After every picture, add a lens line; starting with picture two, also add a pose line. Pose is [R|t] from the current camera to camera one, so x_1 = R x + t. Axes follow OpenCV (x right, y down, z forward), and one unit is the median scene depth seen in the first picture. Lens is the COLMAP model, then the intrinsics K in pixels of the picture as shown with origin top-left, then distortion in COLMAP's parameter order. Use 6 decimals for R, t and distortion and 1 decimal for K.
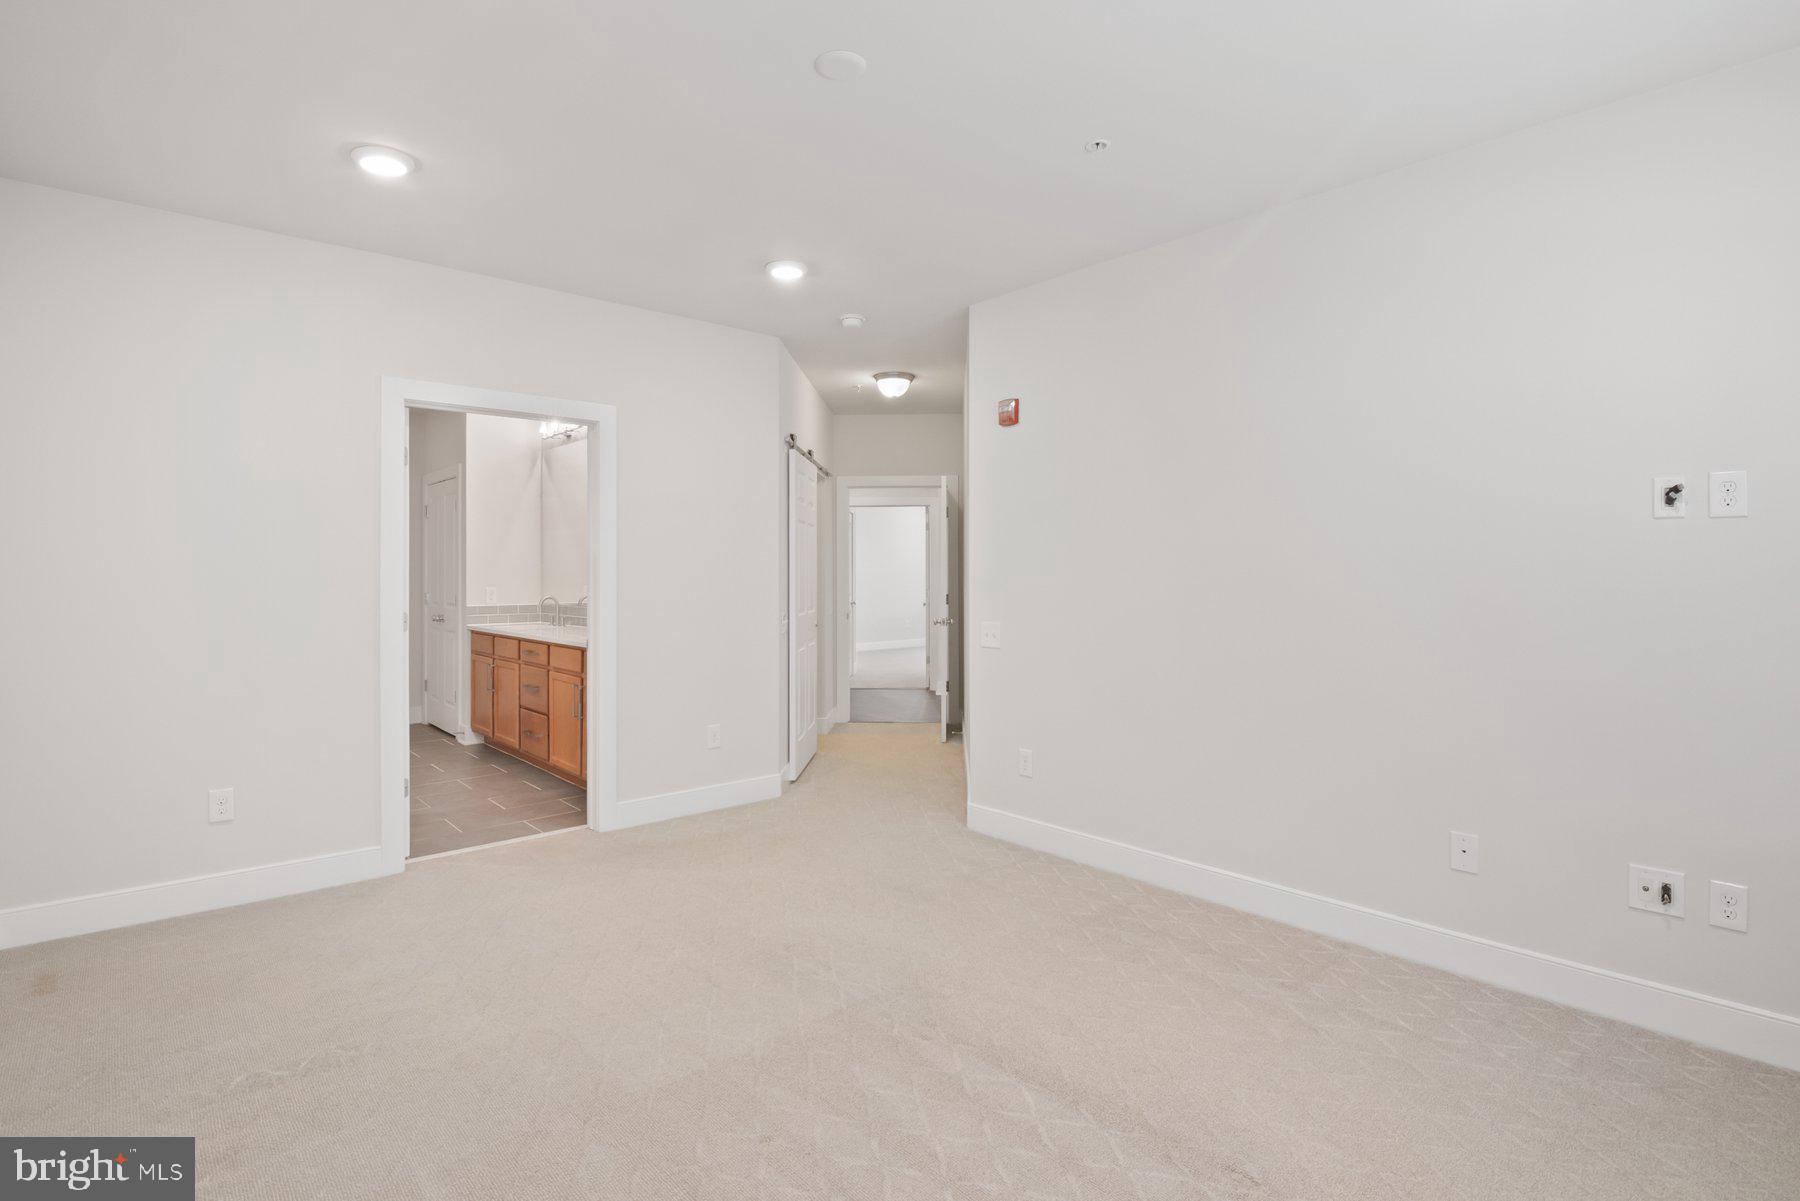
lens RADIAL K [[894.9, 0, 907.8], [0, 894.9, 592.0], [0, 0, 1]] dist [-0.020277, -0.001700]
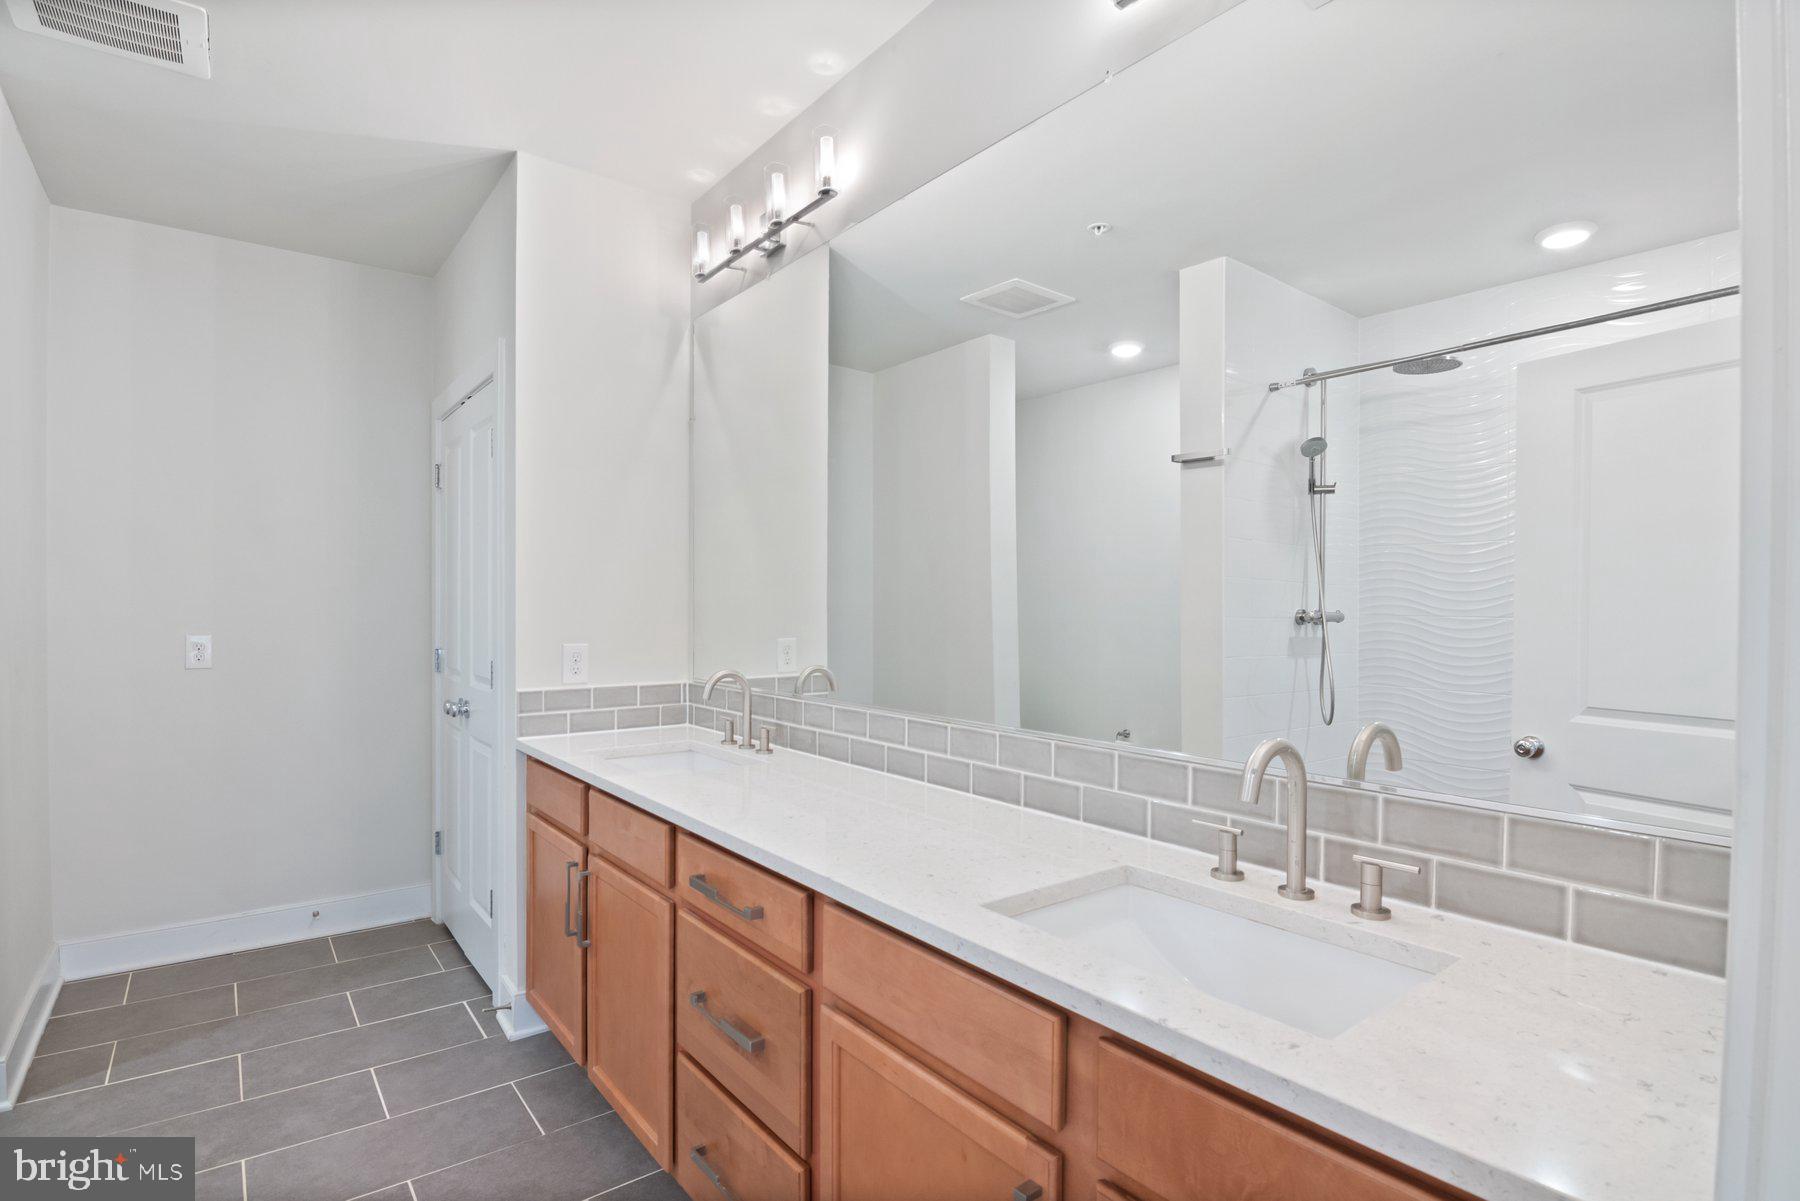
lens RADIAL K [[894.9, 0, 907.8], [0, 894.9, 592.0], [0, 0, 1]] dist [-0.020277, -0.001700]
pose [[0.998291, -0.003498, -0.058325, -0.298639], [0.002336, 0.999798, -0.019966, -0.020719], [0.058384, 0.019795, 0.998098, 0.614370]]
